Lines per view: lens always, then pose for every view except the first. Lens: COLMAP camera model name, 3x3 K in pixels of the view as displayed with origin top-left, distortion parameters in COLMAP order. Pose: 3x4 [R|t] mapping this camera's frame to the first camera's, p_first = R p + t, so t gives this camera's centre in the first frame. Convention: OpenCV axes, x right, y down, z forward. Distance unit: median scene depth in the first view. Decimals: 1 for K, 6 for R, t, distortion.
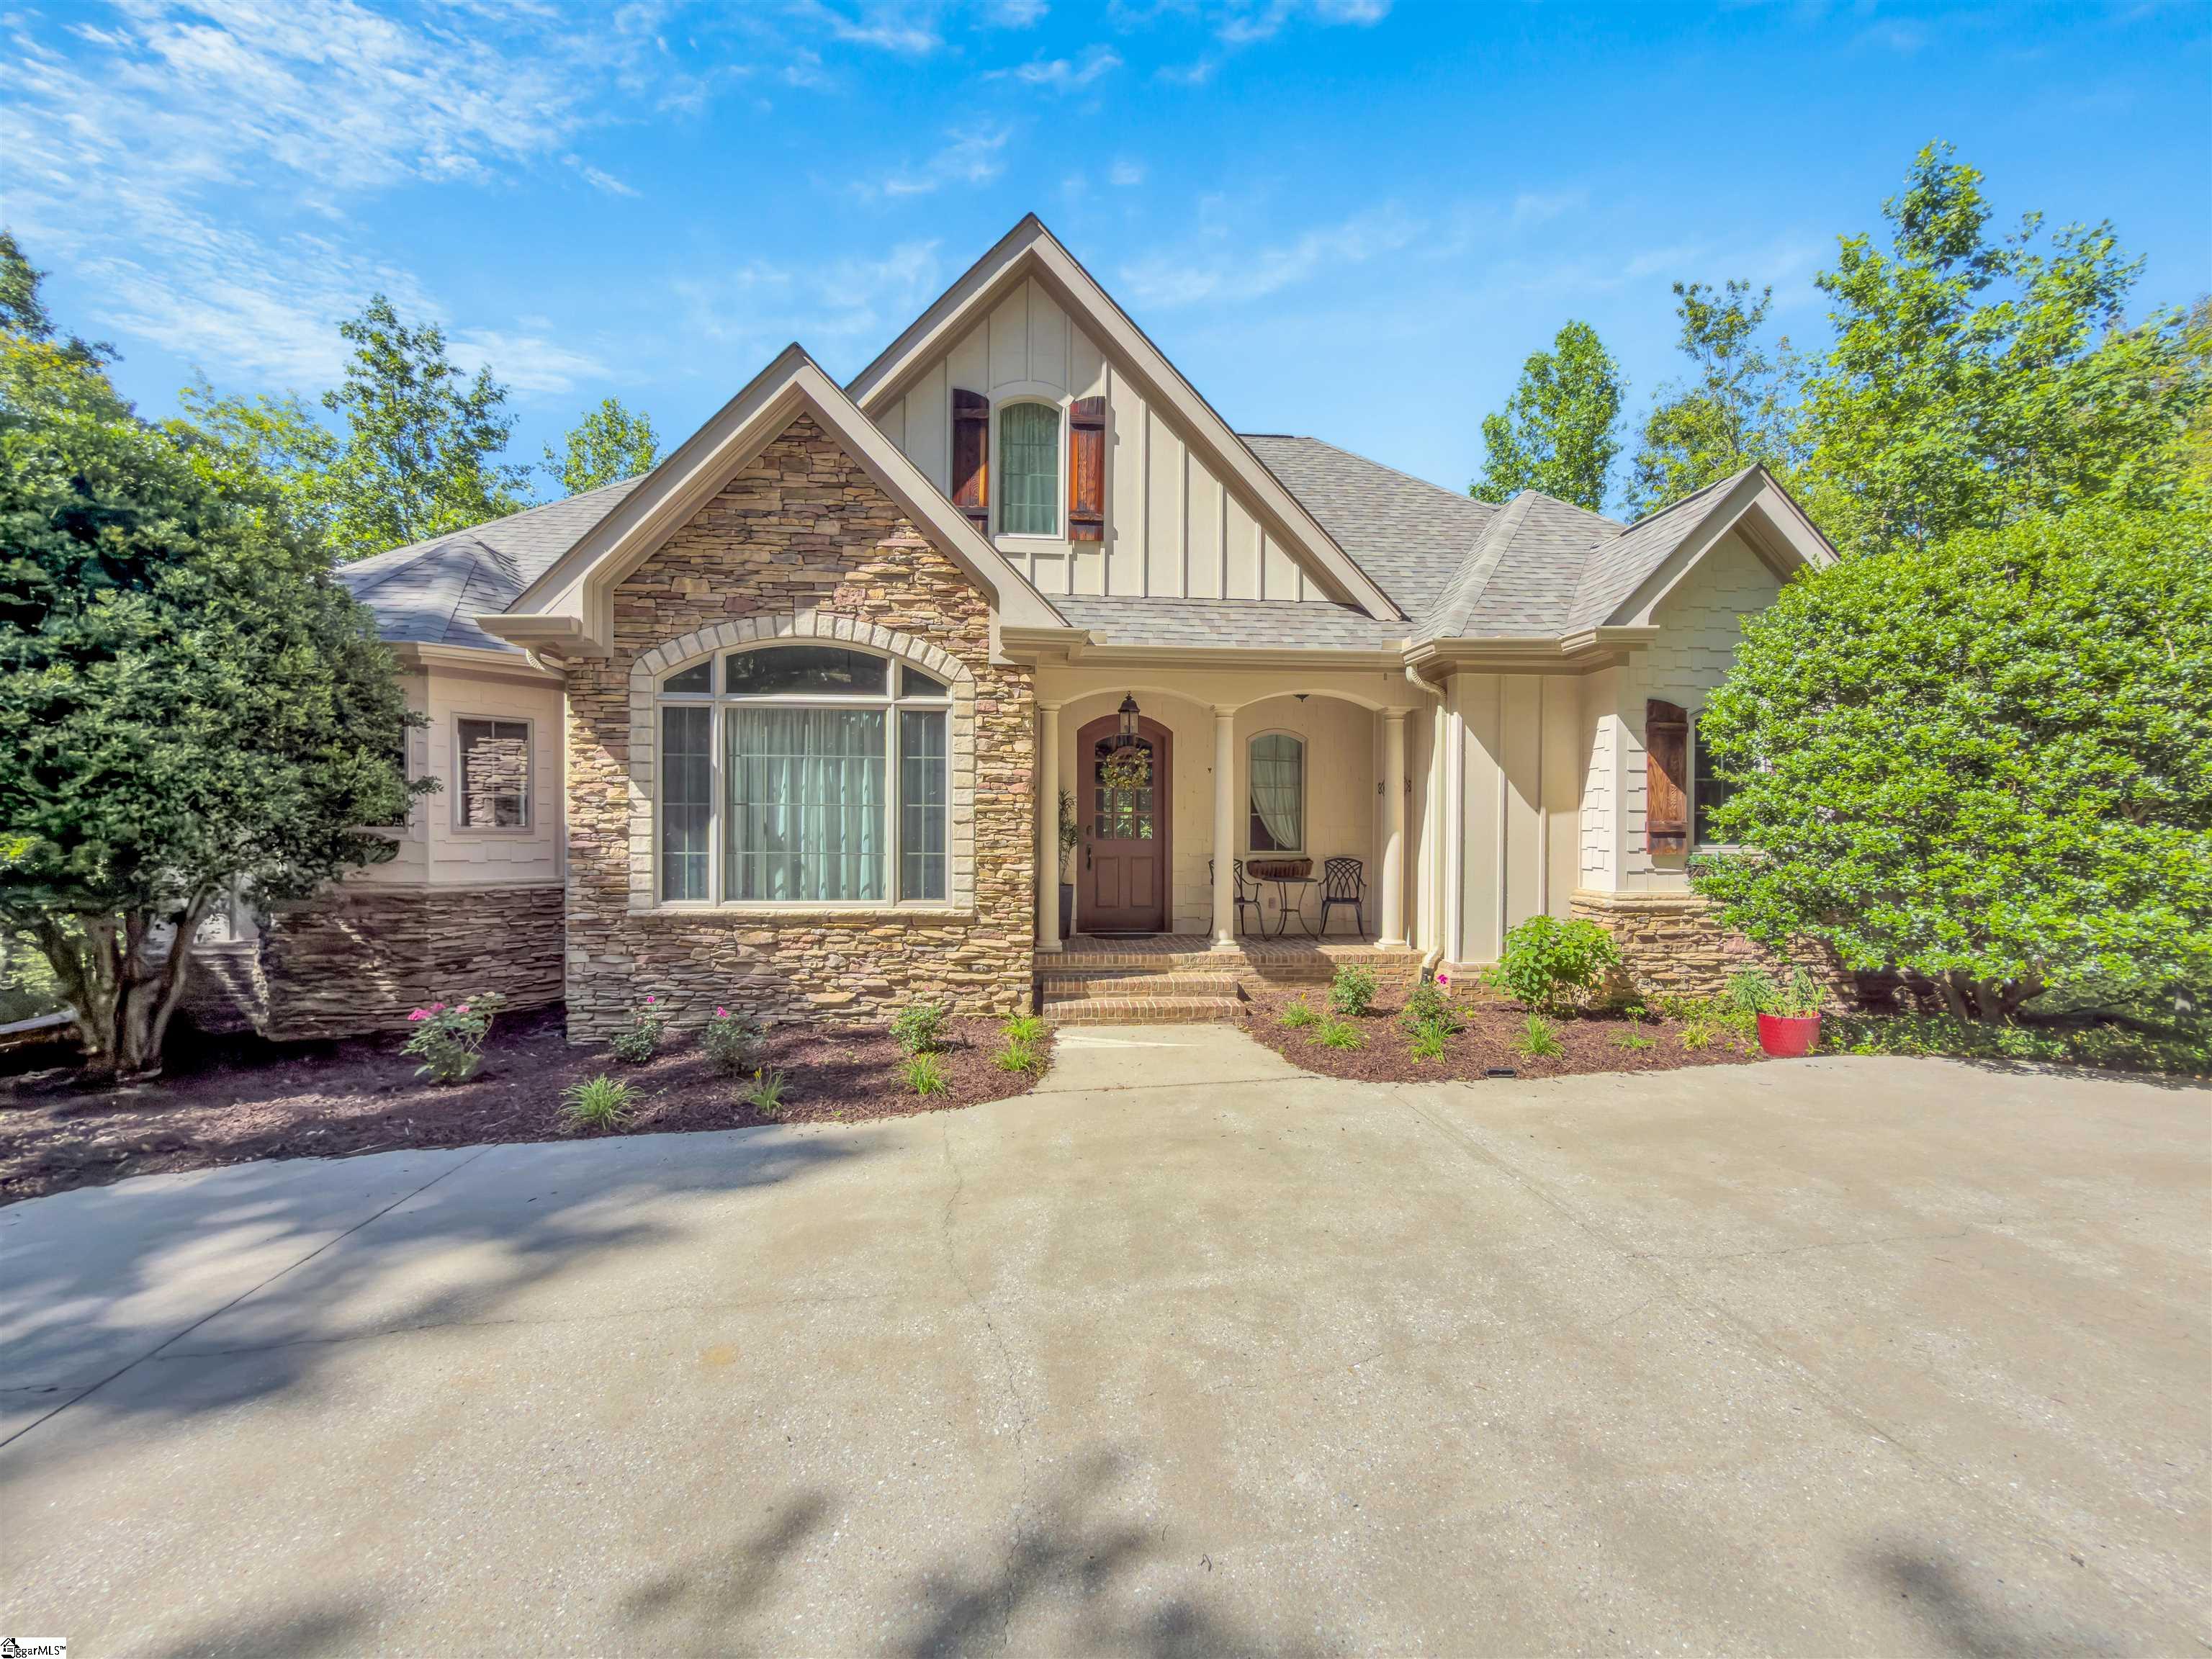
lens RADIAL K [[890.8, 0, 1106.0], [0, 890.8, 829.5], [0, 0, 1]] dist [-0.001013, -0.000005]
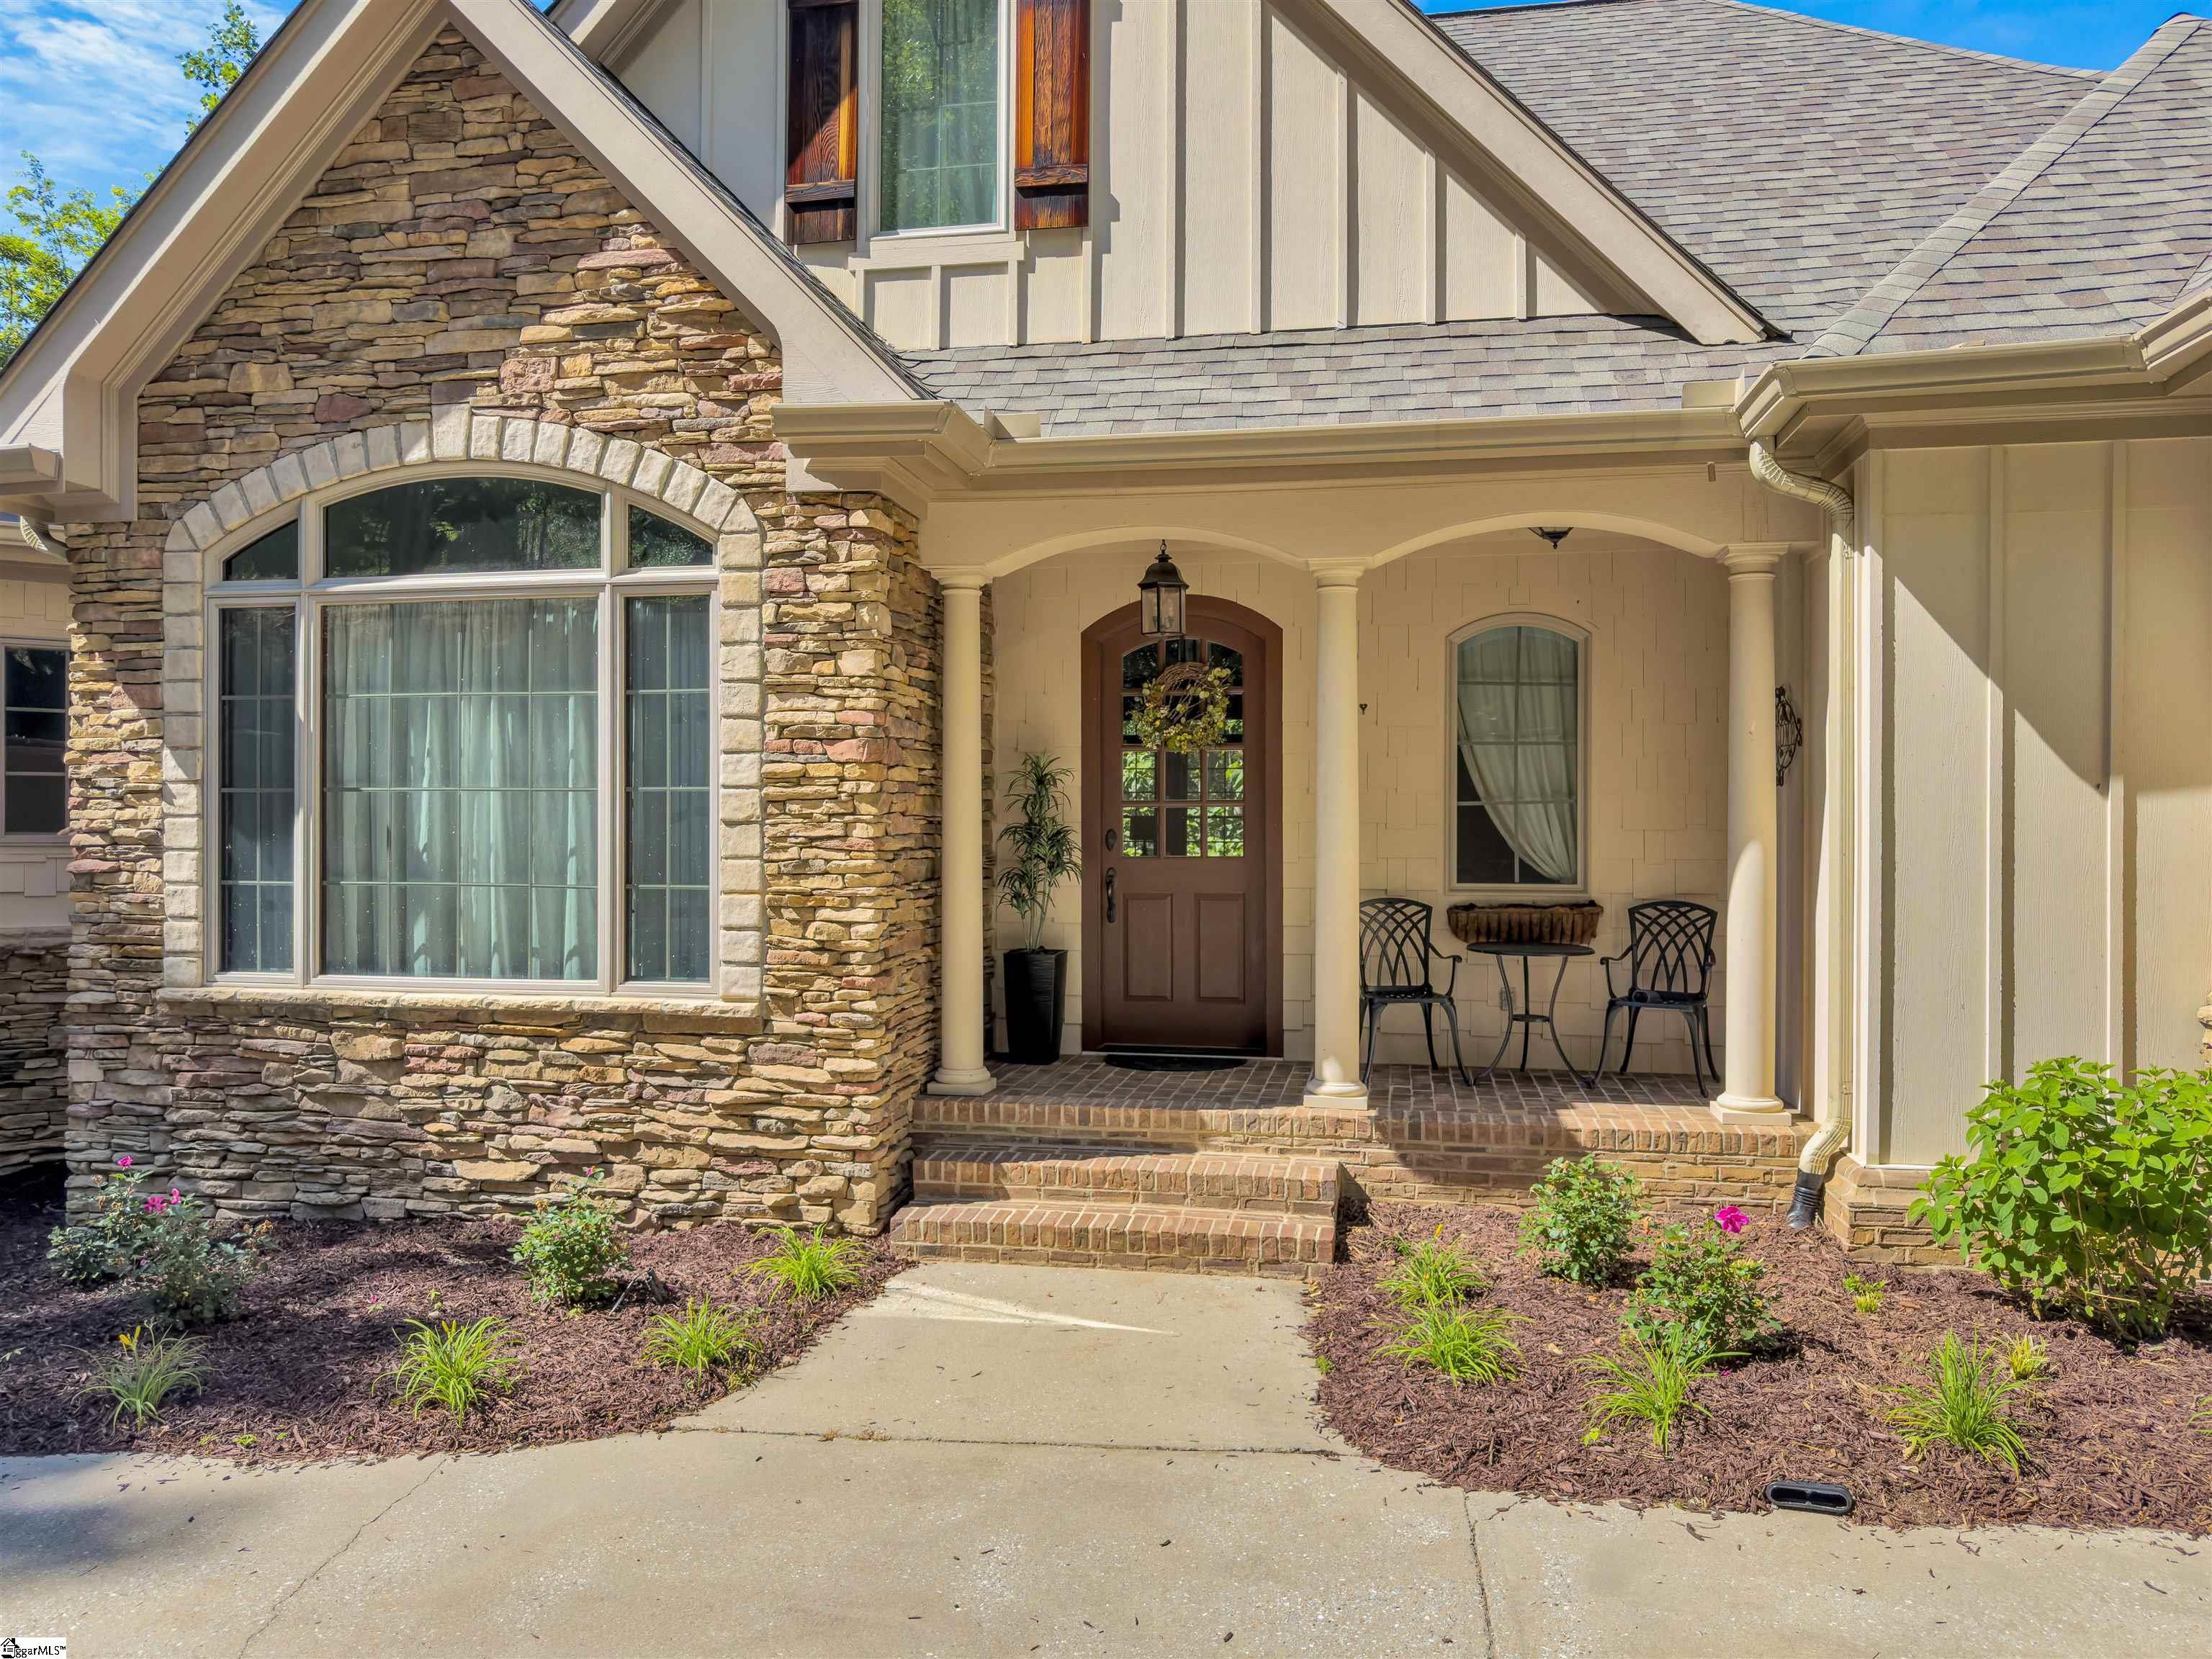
lens RADIAL K [[1570.4, 0, 1106.0], [0, 1570.4, 829.5], [0, 0, 1]] dist [-0.005920, -0.002889]
pose [[0.964279, -0.002911, -0.264872, 0.259184], [0.001707, 0.999987, -0.004775, 0.000072], [0.264882, 0.004153, 0.964272, 0.231464]]
